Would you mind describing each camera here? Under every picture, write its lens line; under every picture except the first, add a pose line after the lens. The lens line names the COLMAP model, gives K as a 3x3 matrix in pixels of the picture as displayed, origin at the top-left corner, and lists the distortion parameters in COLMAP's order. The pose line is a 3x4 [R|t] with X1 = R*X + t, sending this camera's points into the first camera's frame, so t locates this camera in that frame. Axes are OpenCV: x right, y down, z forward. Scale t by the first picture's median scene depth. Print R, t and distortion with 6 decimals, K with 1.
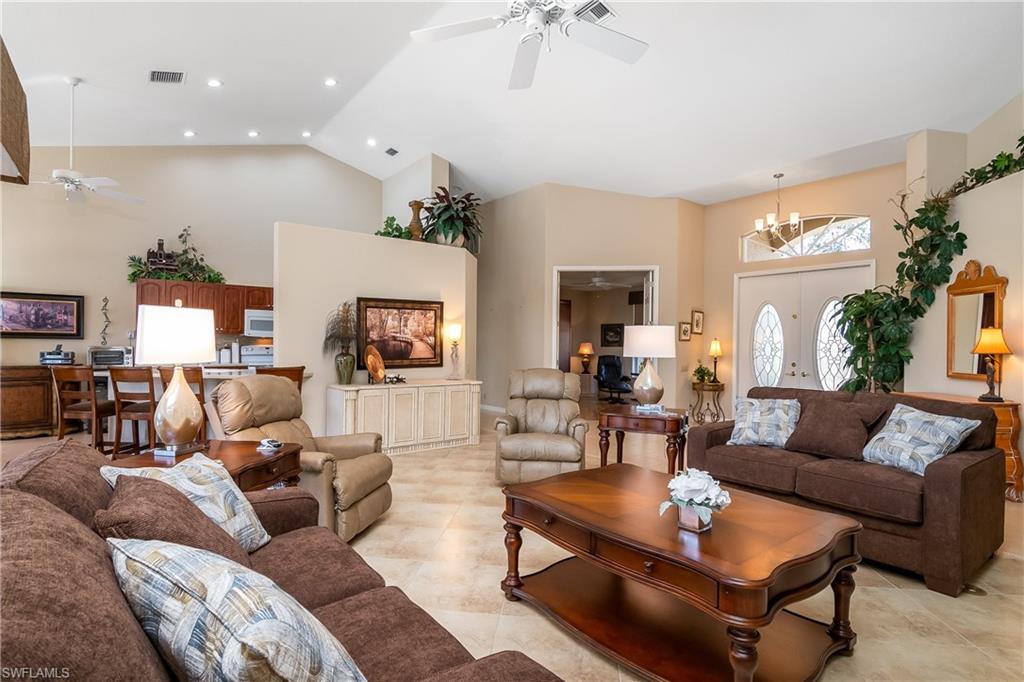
lens RADIAL K [[503.4, 0, 506.7], [0, 503.4, 344.6], [0, 0, 1]] dist [-0.014867, 0.000620]
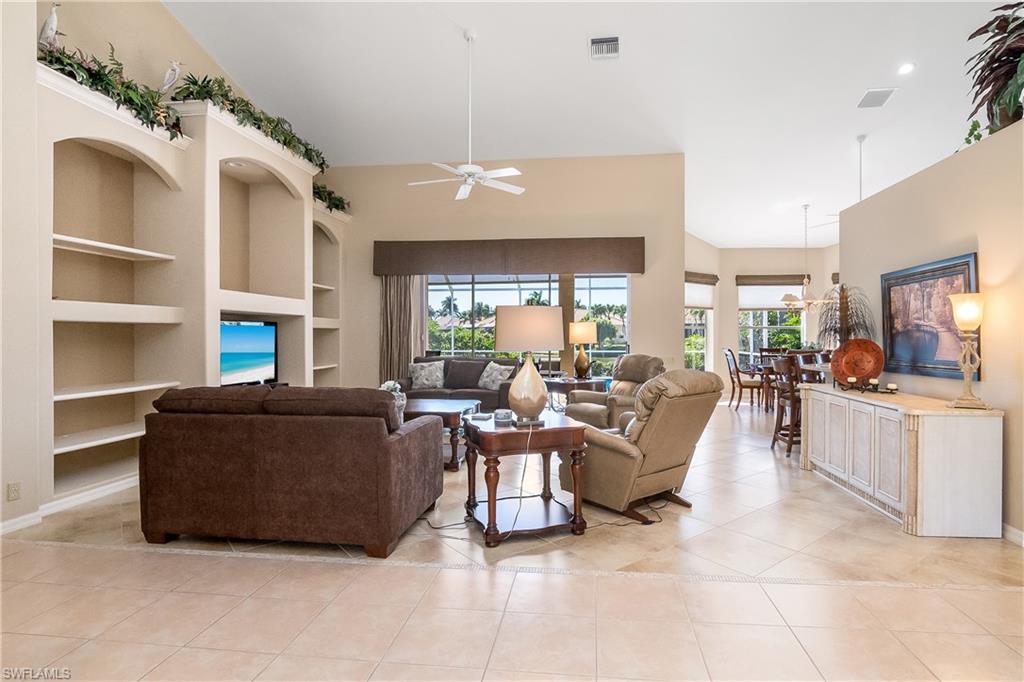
lens RADIAL K [[523.1, 0, 512.8], [0, 523.1, 335.8], [0, 0, 1]] dist [-0.018438, 0.000114]
pose [[-0.727835, -0.010036, -0.685679, 0.498450], [-0.009238, 0.999946, -0.004830, 0.004778], [0.685690, 0.002819, -0.727888, 0.949392]]
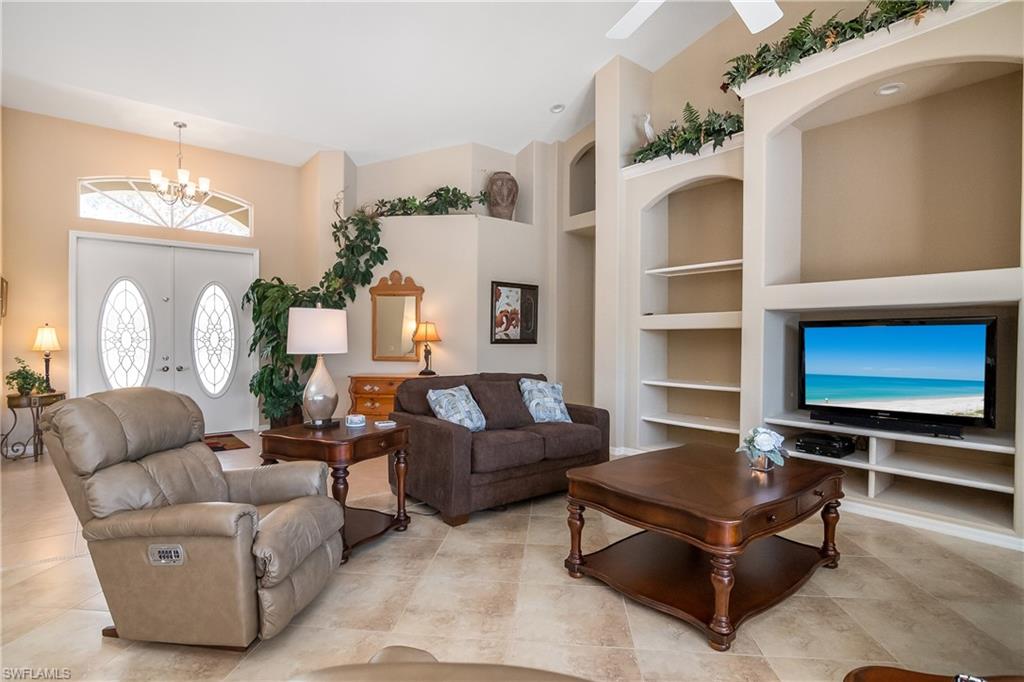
lens RADIAL K [[503.4, 0, 506.7], [0, 503.4, 344.6], [0, 0, 1]] dist [-0.014867, 0.000620]
pose [[-0.014367, -0.024423, 0.999598, -0.268967], [-0.002722, 0.999699, 0.024387, -0.003578], [-0.999893, -0.002371, -0.014429, 0.474300]]
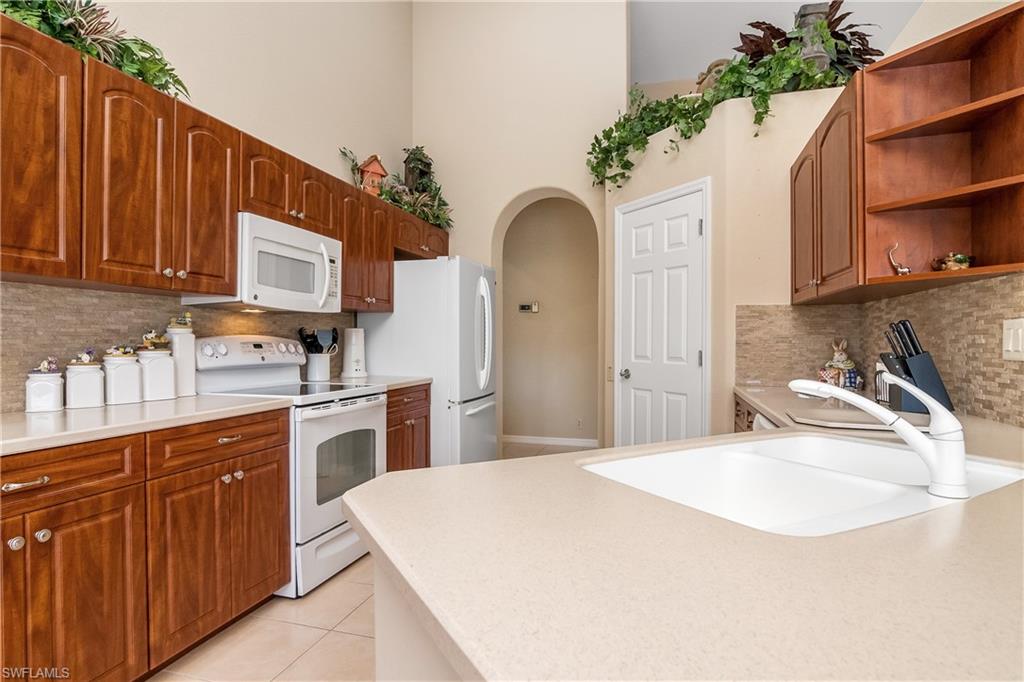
lens RADIAL K [[542.5, 0, 509.7], [0, 542.5, 345.3], [0, 0, 1]] dist [-0.026918, 0.012244]
pose [[0.819022, -0.014116, 0.573588, -0.628843], [0.009658, 0.999895, 0.010816, 0.005654], [-0.573680, -0.003319, 0.819073, 0.714248]]
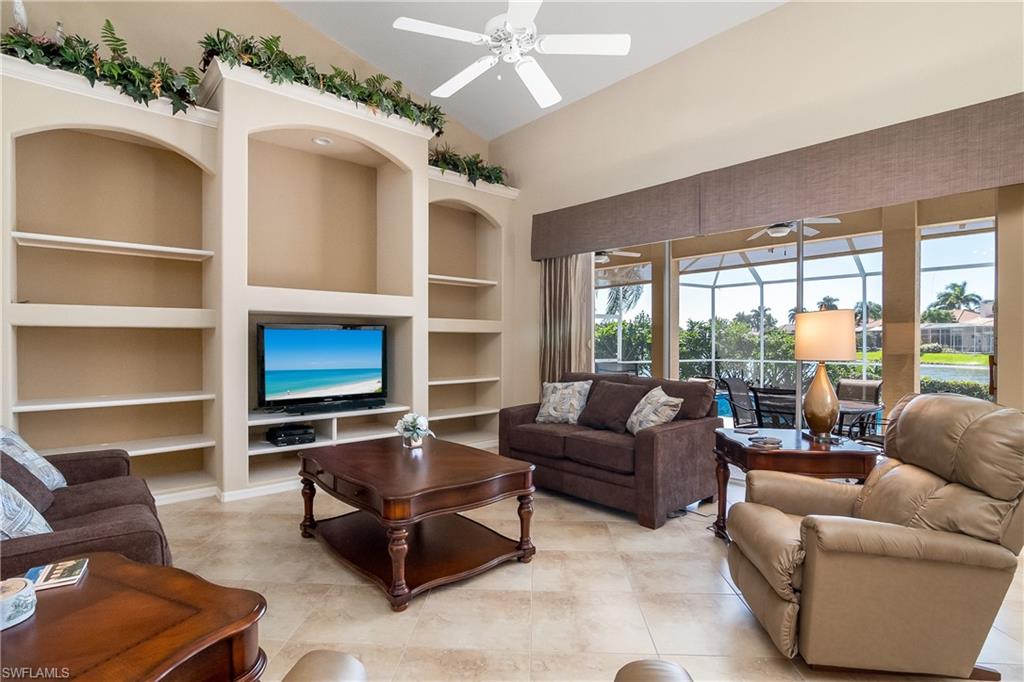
lens RADIAL K [[503.4, 0, 506.7], [0, 503.4, 344.6], [0, 0, 1]] dist [-0.014867, 0.000620]
pose [[-0.999067, -0.009689, -0.042082, 0.040439], [-0.009892, 0.999940, 0.004628, 0.002759], [0.042034, 0.005040, -0.999103, 0.741355]]
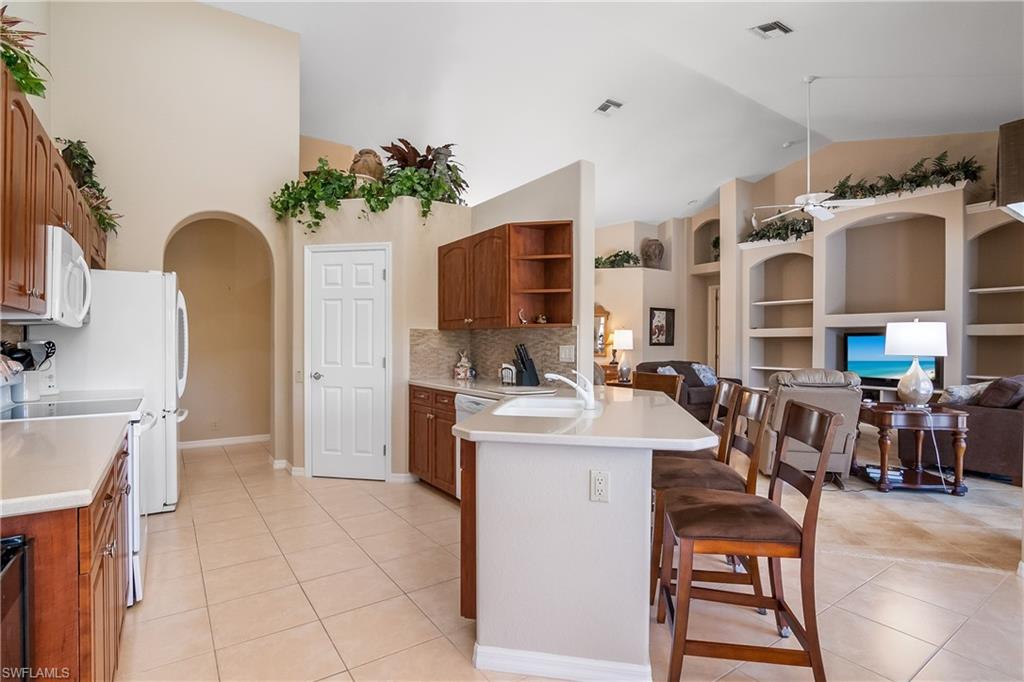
lens RADIAL K [[503.4, 0, 506.7], [0, 503.4, 344.6], [0, 0, 1]] dist [-0.014867, 0.000620]
pose [[0.070187, -0.015956, 0.997406, -0.854420], [0.000193, 0.999872, 0.015982, -0.009708], [-0.997534, -0.000929, 0.070181, 0.797620]]
